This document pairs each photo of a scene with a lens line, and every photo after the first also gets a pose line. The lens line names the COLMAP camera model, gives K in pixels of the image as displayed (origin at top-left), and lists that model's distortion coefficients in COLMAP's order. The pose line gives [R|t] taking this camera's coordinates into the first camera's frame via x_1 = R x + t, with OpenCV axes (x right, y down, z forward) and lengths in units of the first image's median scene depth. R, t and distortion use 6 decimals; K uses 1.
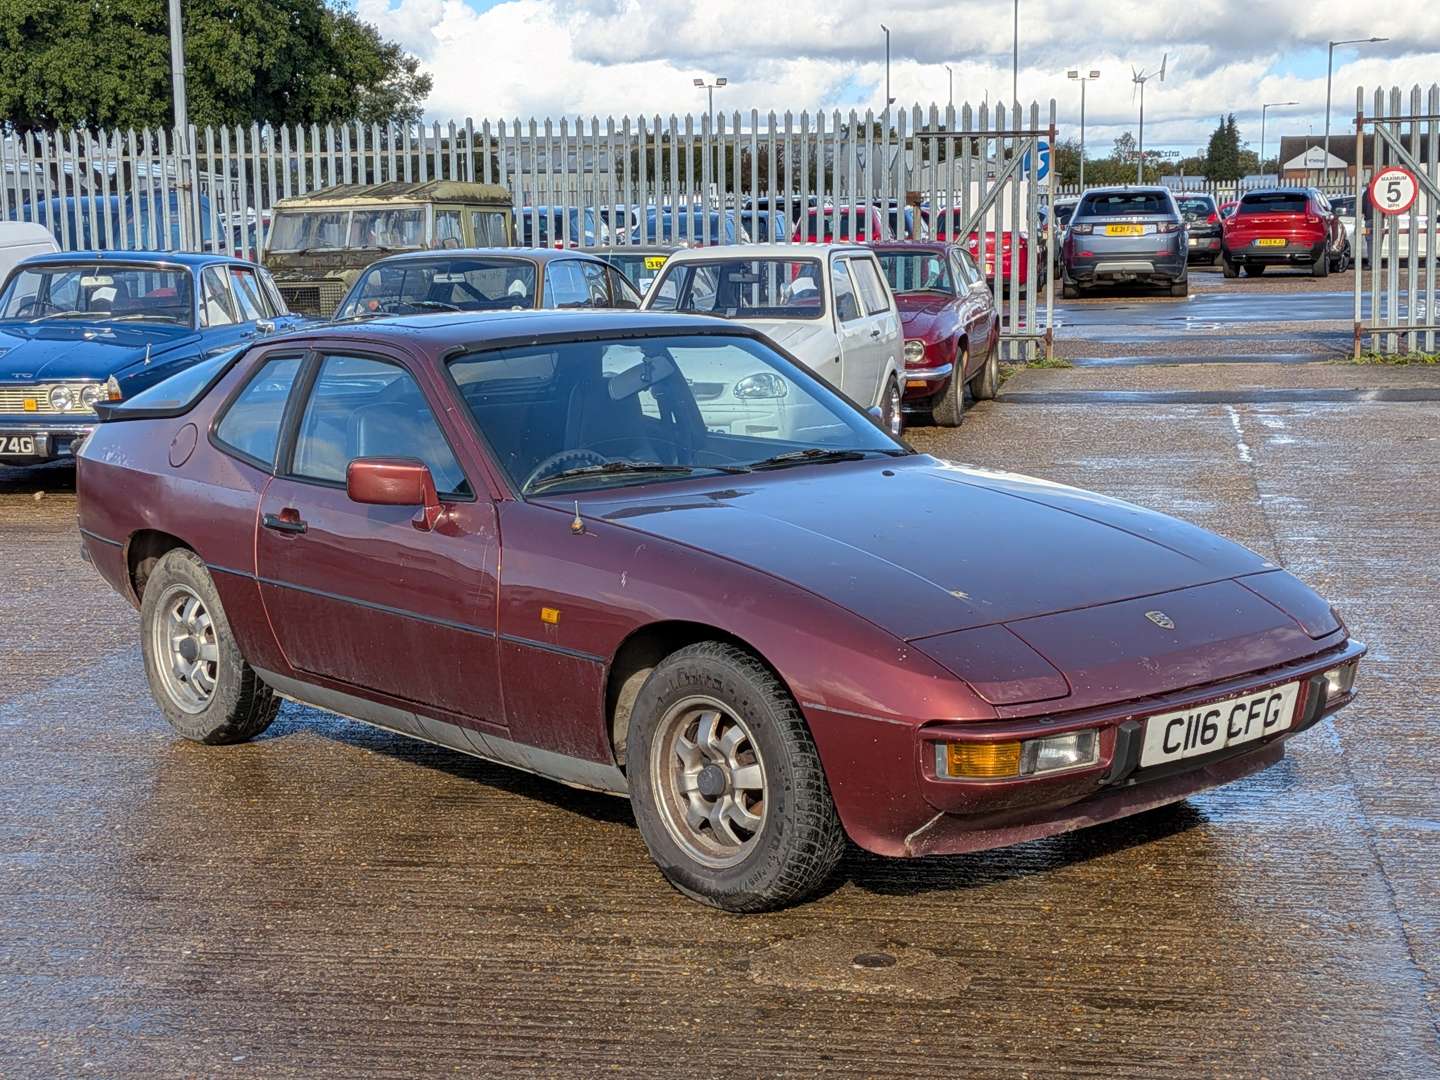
lens RADIAL K [[2268.1, 0, 801.3], [0, 2268.1, 605.5], [0, 0, 1]] dist [0.116856, -0.382904]
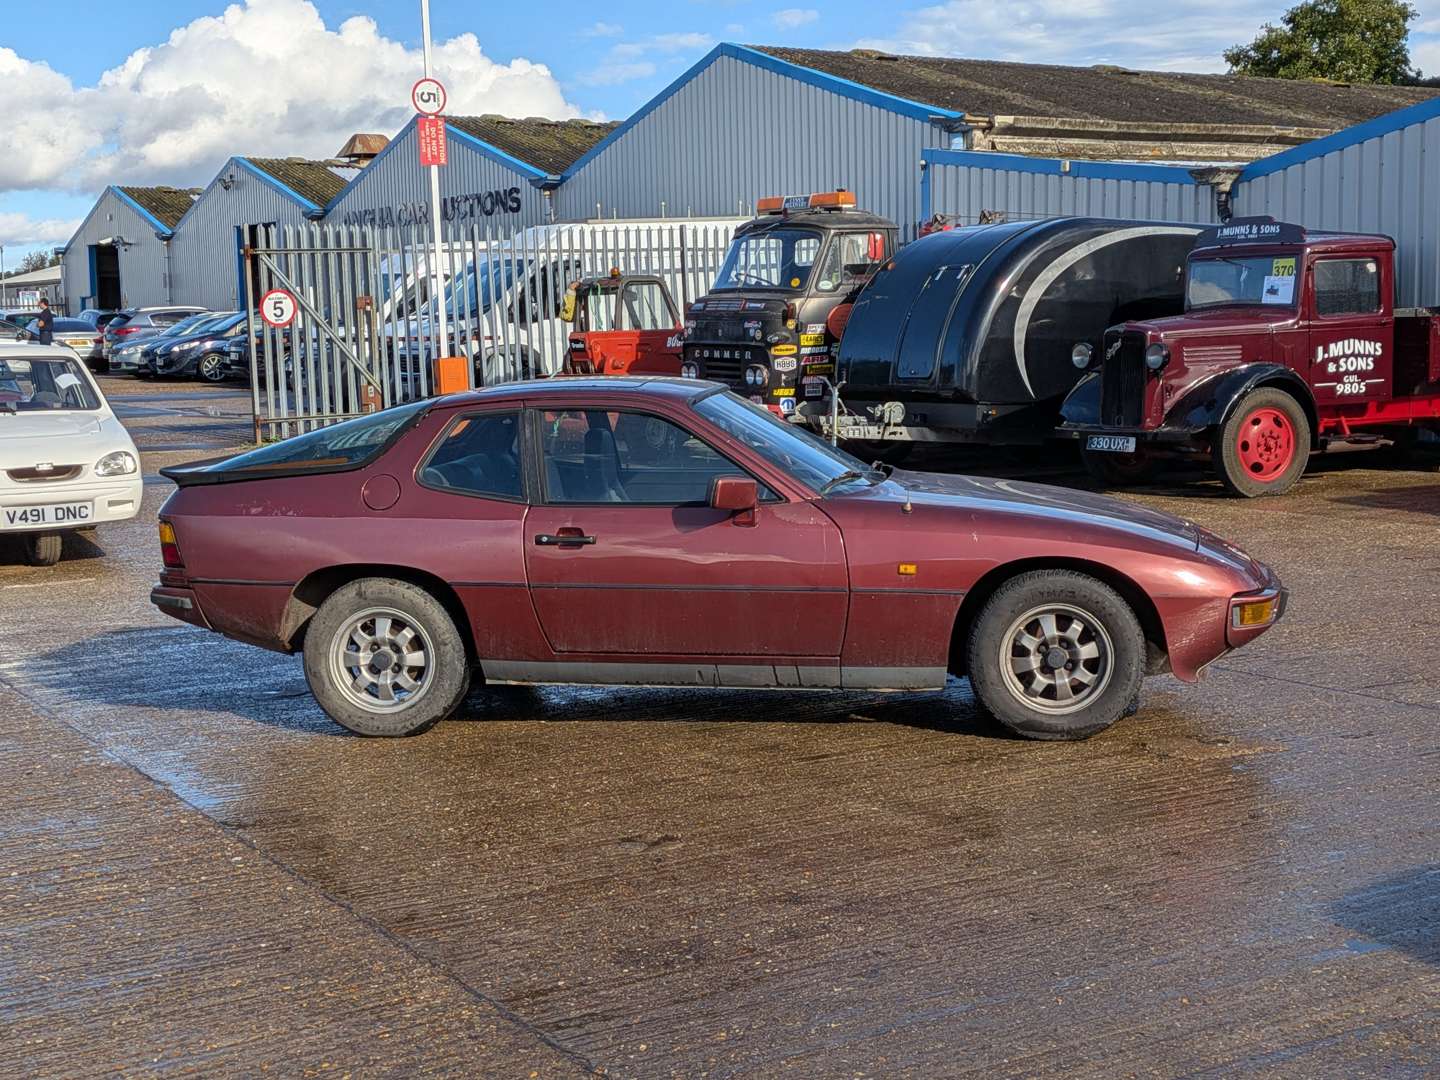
lens RADIAL K [[1985.9, 0, 769.3], [0, 1985.9, 542.4], [0, 0, 1]] dist [0.034786, 0.055351]
pose [[0.769076, -0.070973, 0.635205, -0.928213], [0.113261, 0.993221, -0.026155, 0.009498], [-0.629043, 0.092059, 0.771901, 0.055118]]
